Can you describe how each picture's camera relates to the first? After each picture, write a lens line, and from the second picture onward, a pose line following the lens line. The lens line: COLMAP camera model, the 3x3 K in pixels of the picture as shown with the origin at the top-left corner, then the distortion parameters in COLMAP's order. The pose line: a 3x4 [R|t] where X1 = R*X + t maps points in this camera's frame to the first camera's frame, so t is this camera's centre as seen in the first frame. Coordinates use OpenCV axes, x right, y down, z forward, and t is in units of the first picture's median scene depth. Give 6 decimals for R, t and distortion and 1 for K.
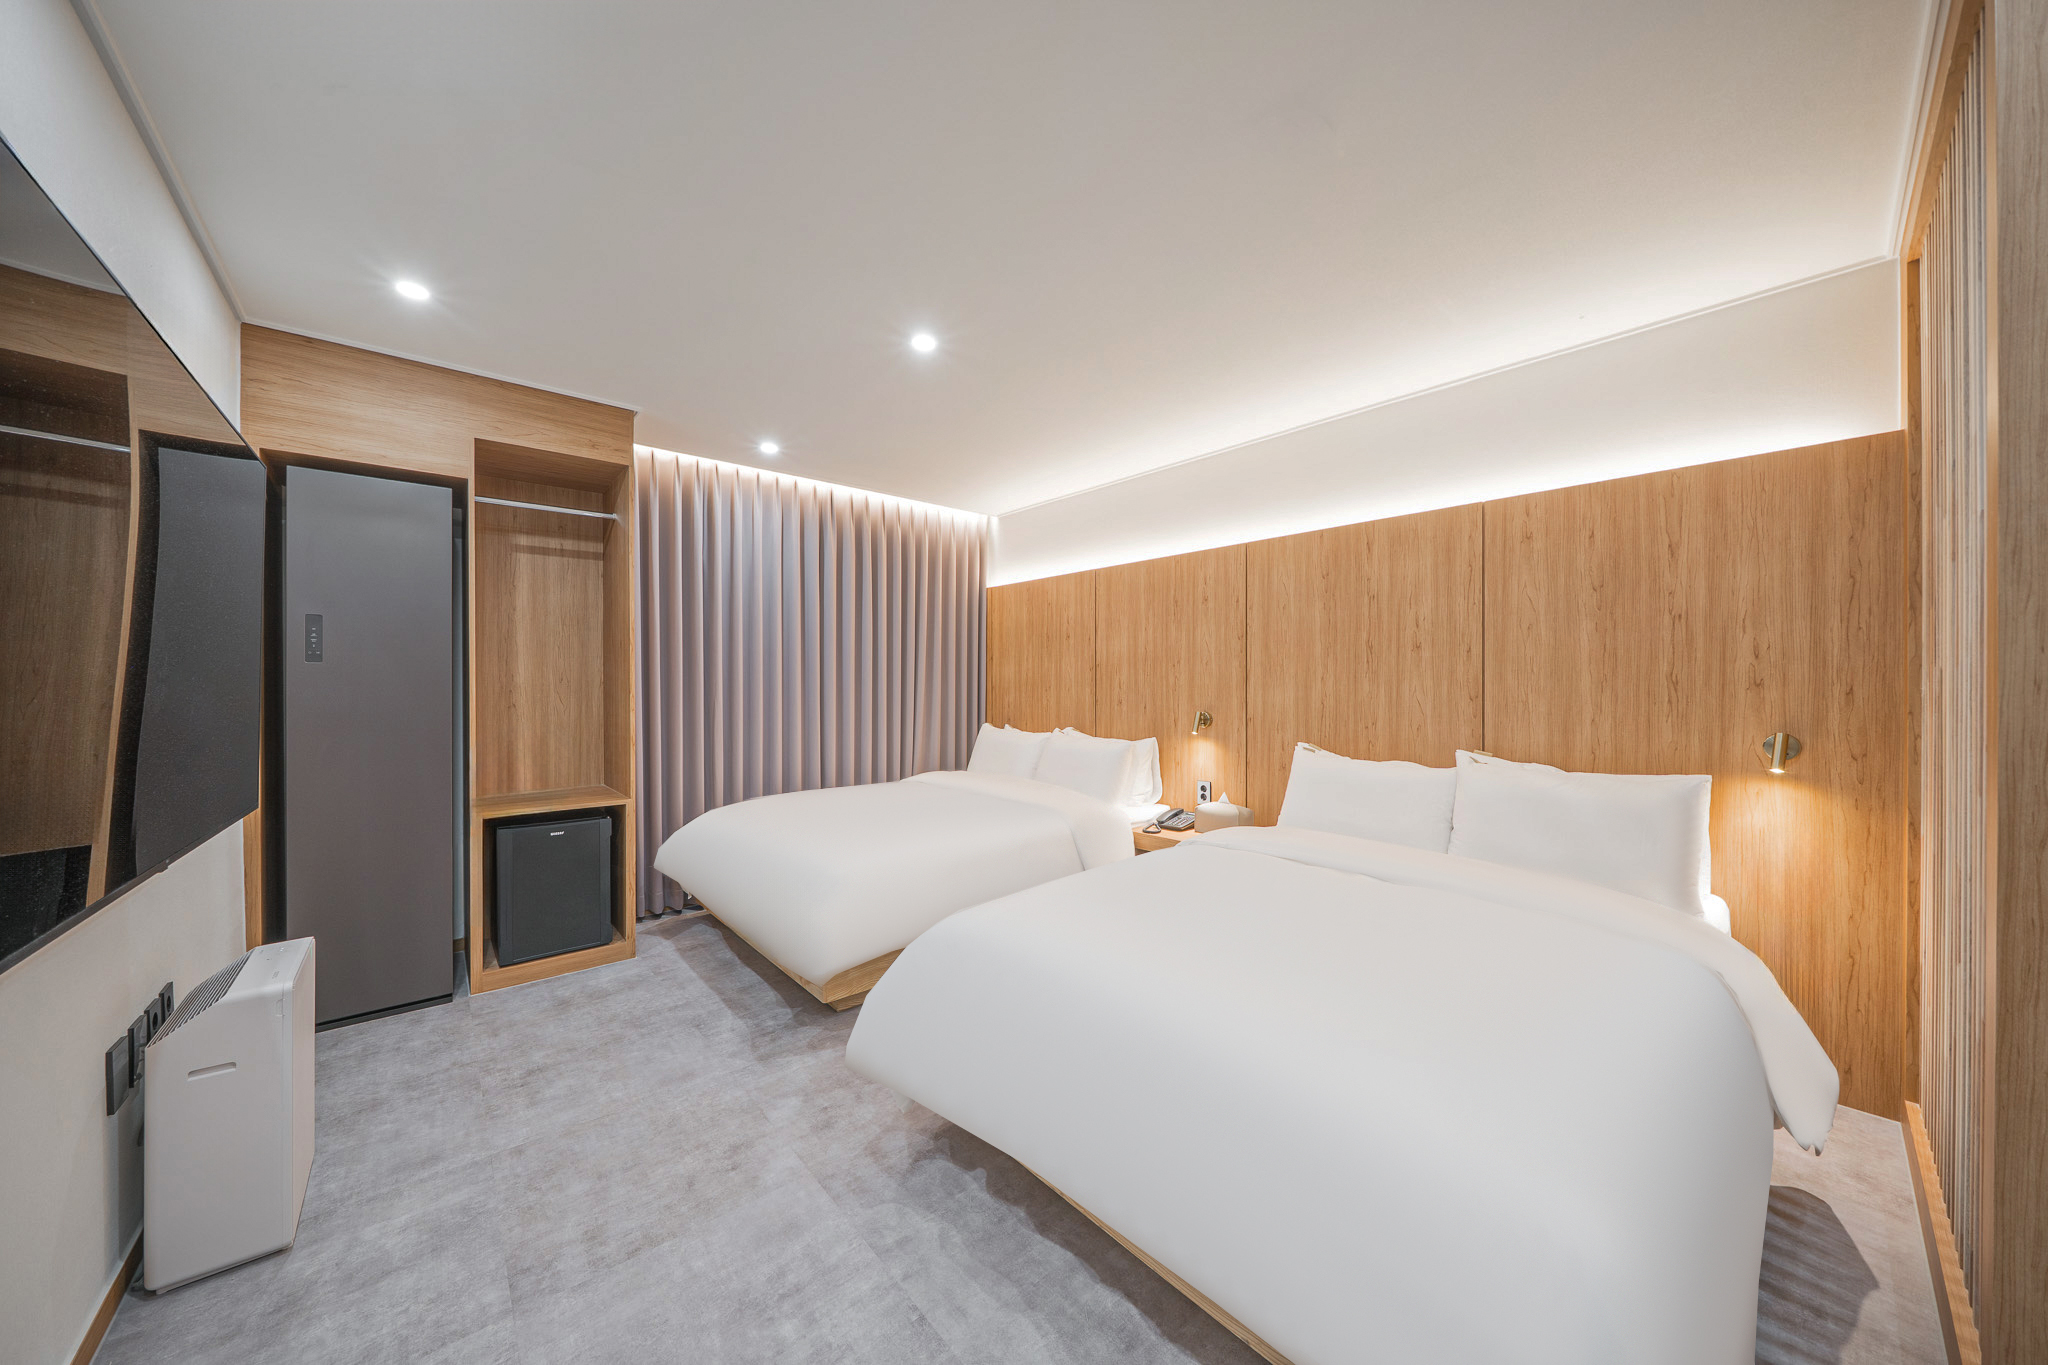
lens RADIAL K [[692.6, 0, 1027.4], [0, 692.6, 686.3], [0, 0, 1]] dist [-0.007806, -0.000216]
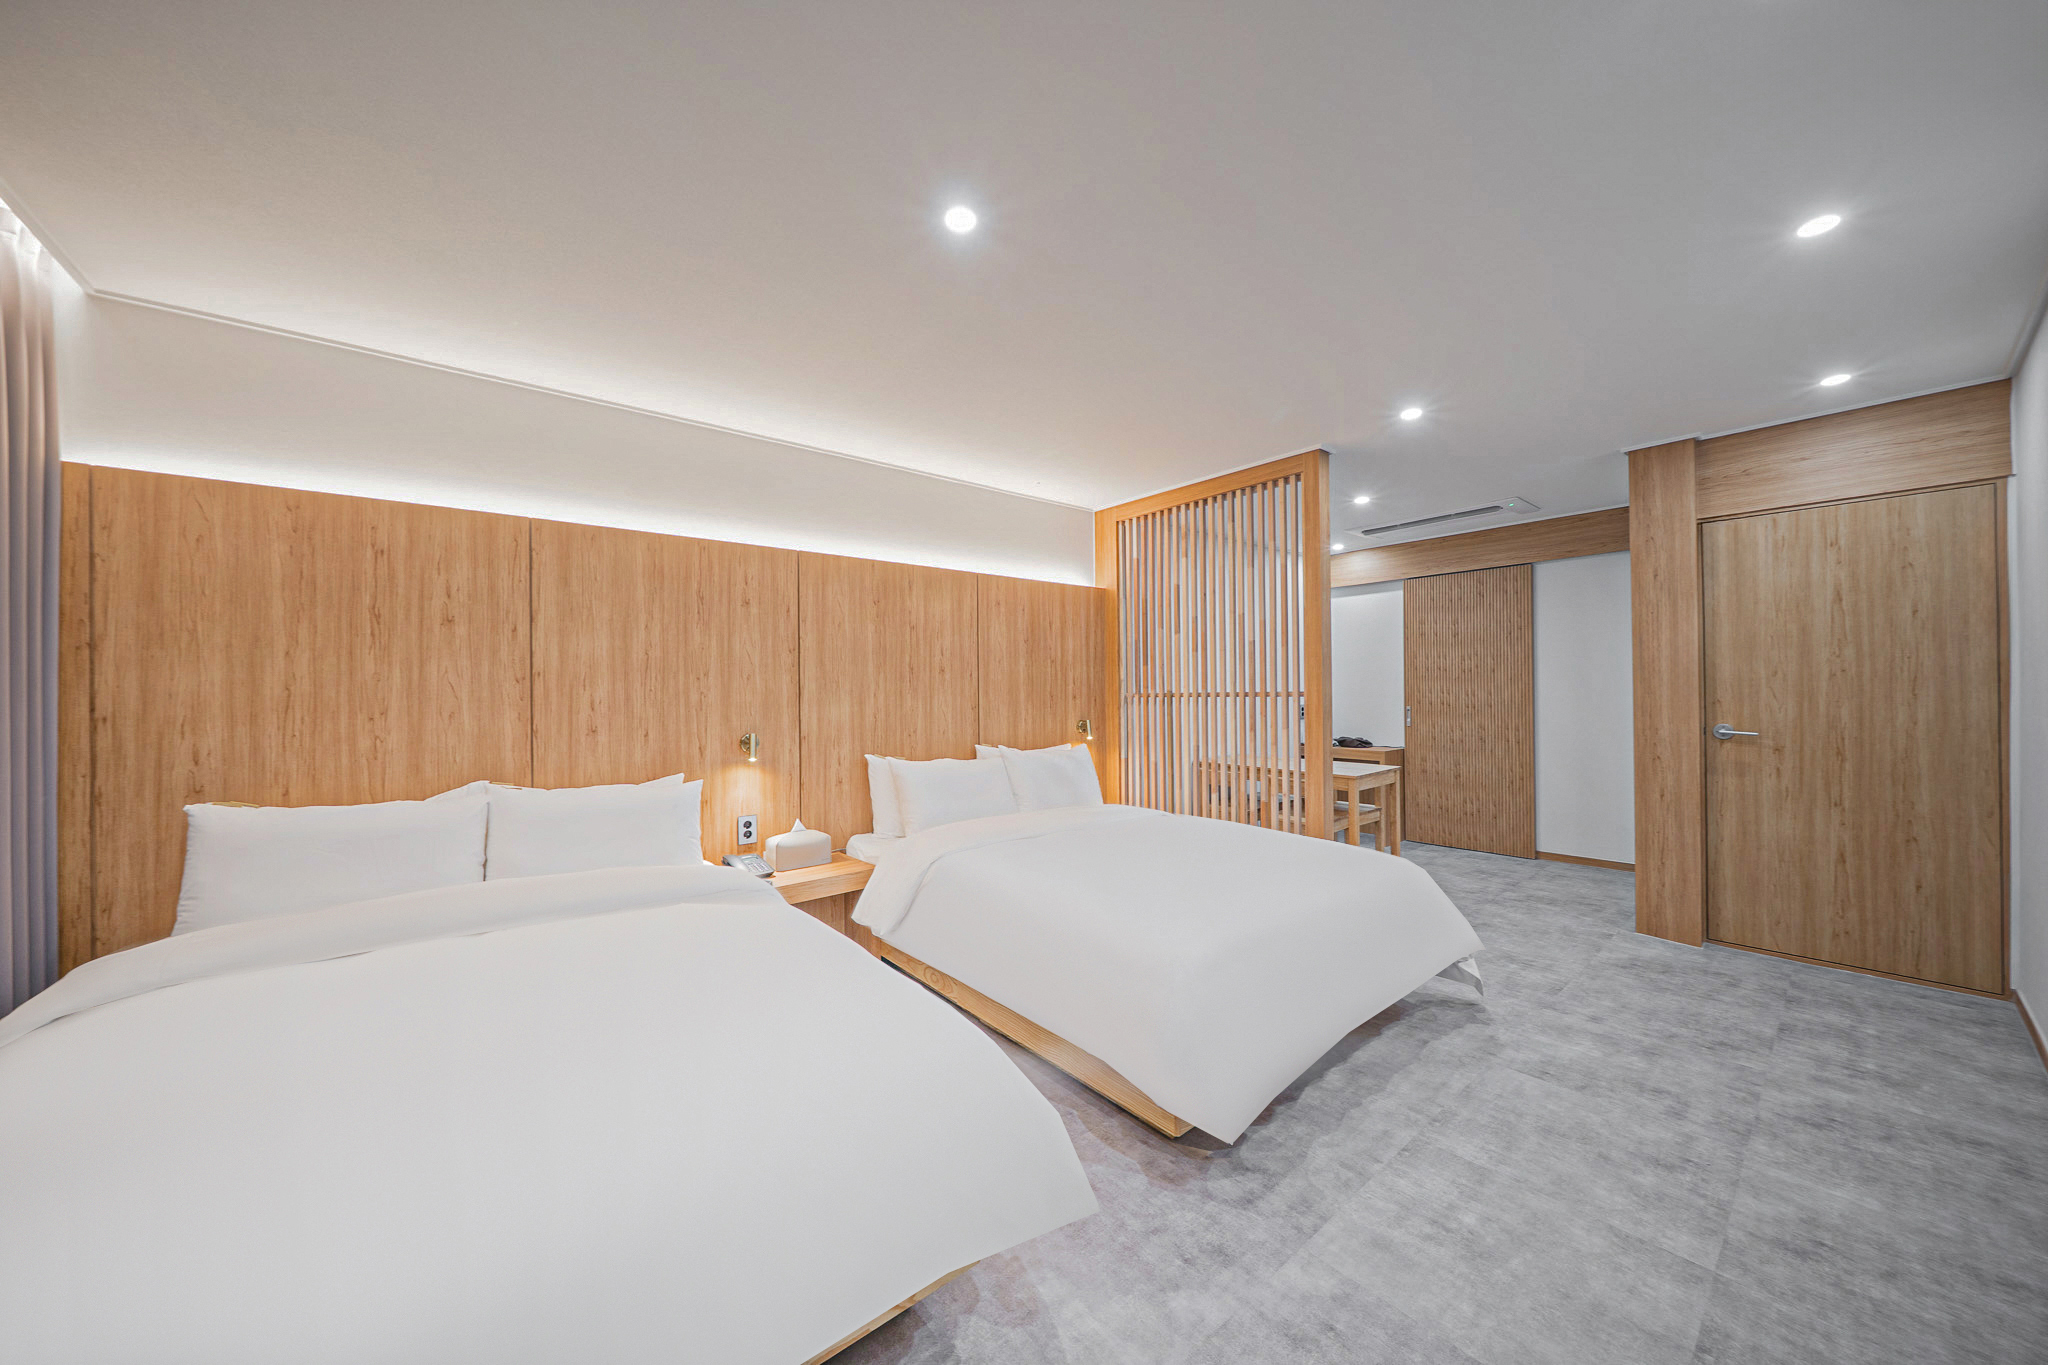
lens RADIAL K [[700.2, 0, 1023.2], [0, 700.2, 688.6], [0, 0, 1]] dist [-0.004915, -0.000074]
pose [[0.027671, 0.007788, 0.999587, -0.697604], [0.012885, 0.999884, -0.008147, -0.009060], [-0.999534, 0.013106, 0.027567, 0.749618]]
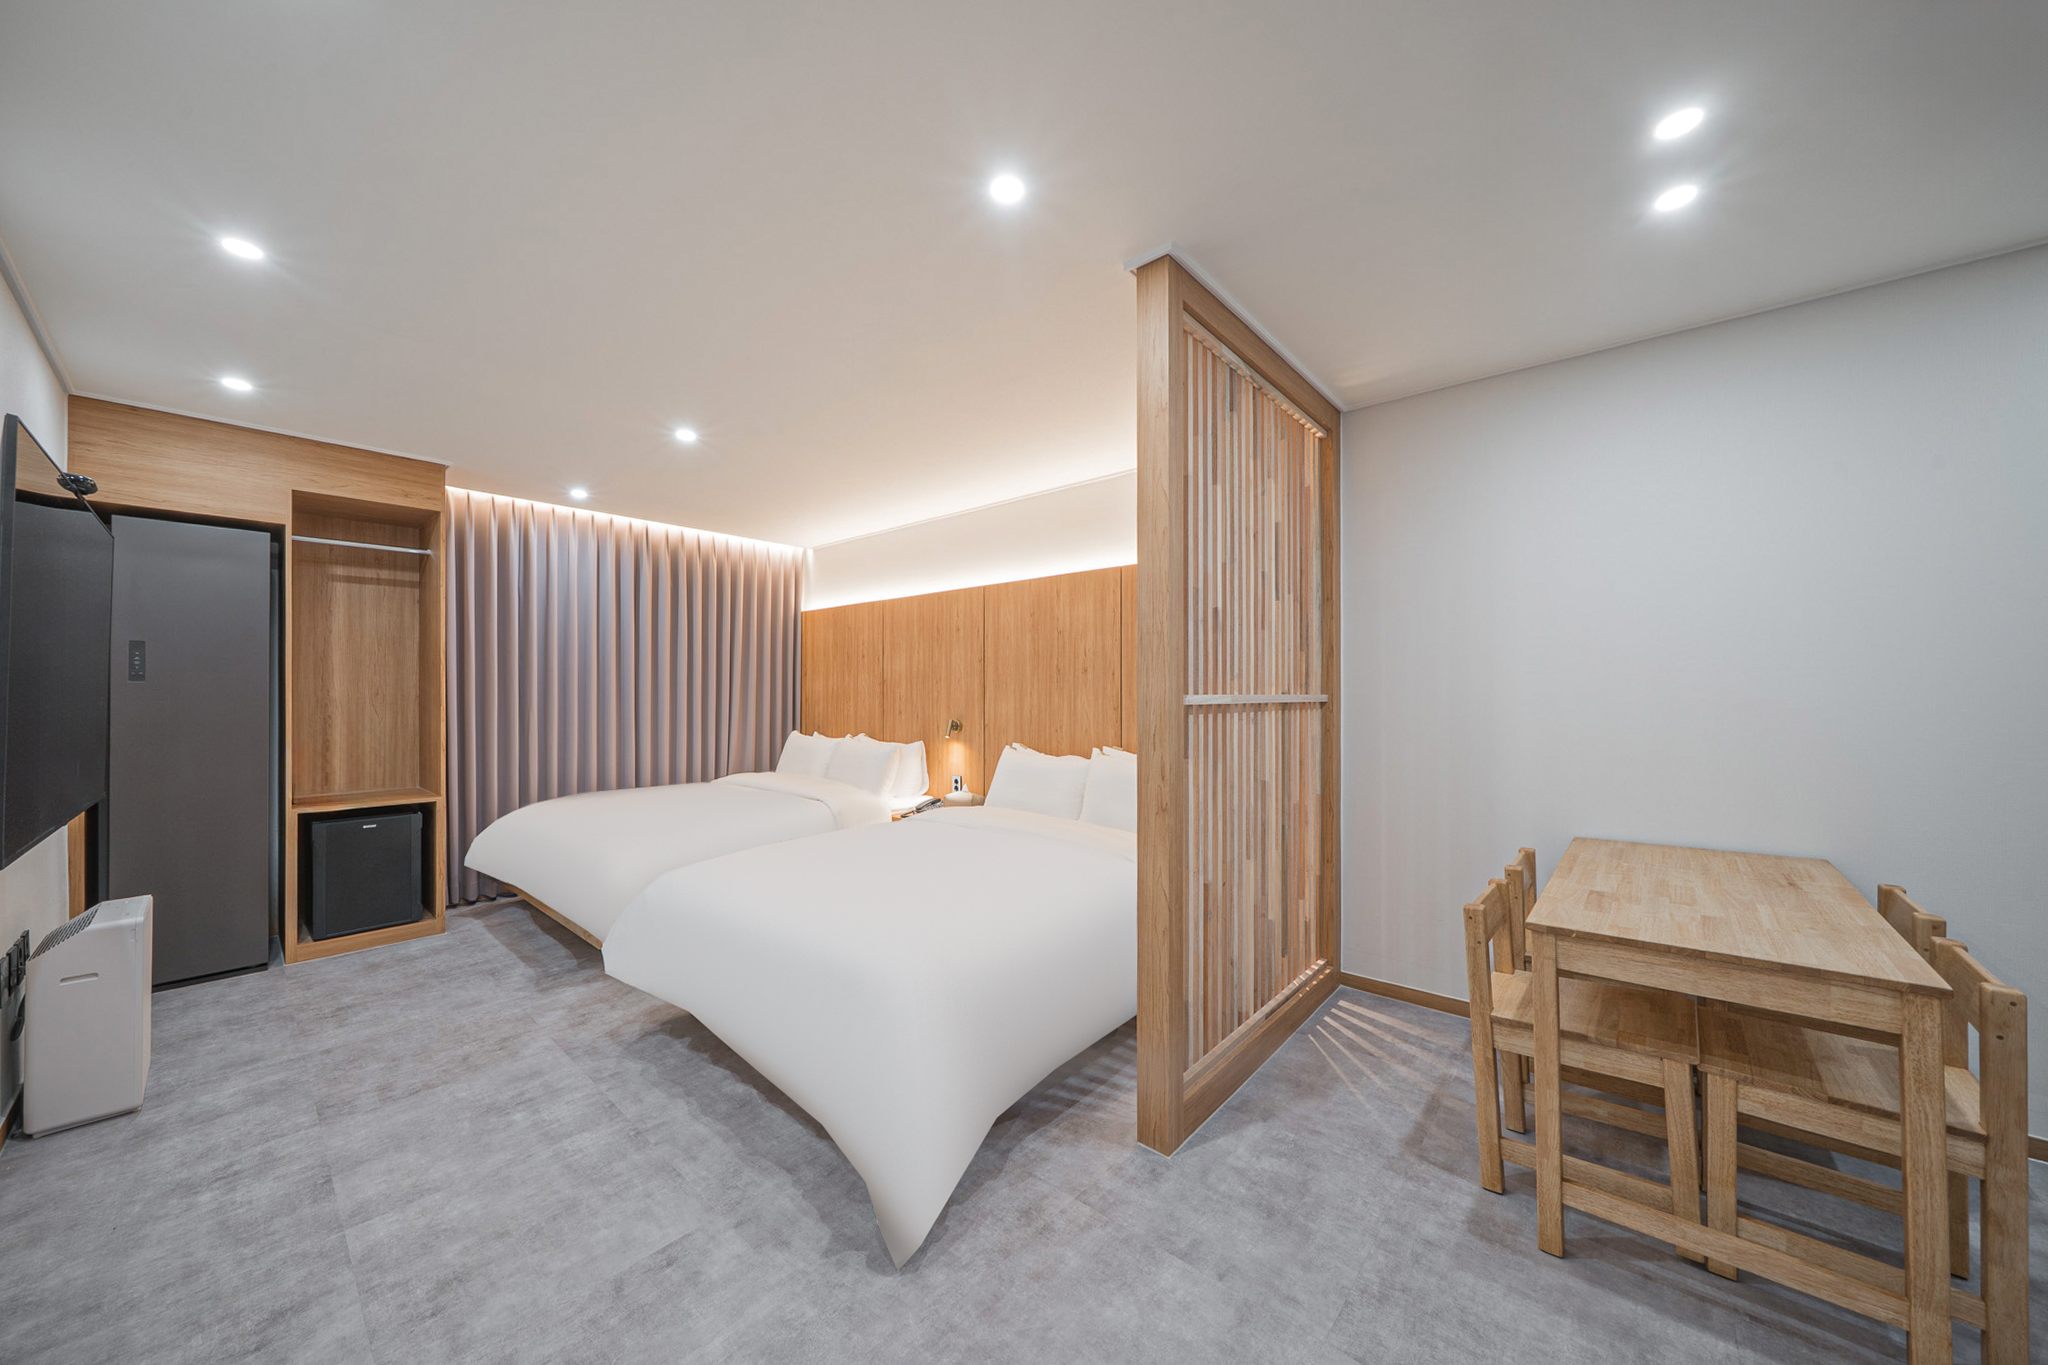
lens RADIAL K [[706.0, 0, 1032.8], [0, 706.0, 691.1], [0, 0, 1]] dist [-0.008001, 0.000300]
pose [[0.989941, 0.000539, 0.141483, 0.248855], [0.000257, 0.999984, -0.005608, -0.008604], [-0.141484, 0.005588, 0.989925, -0.318805]]
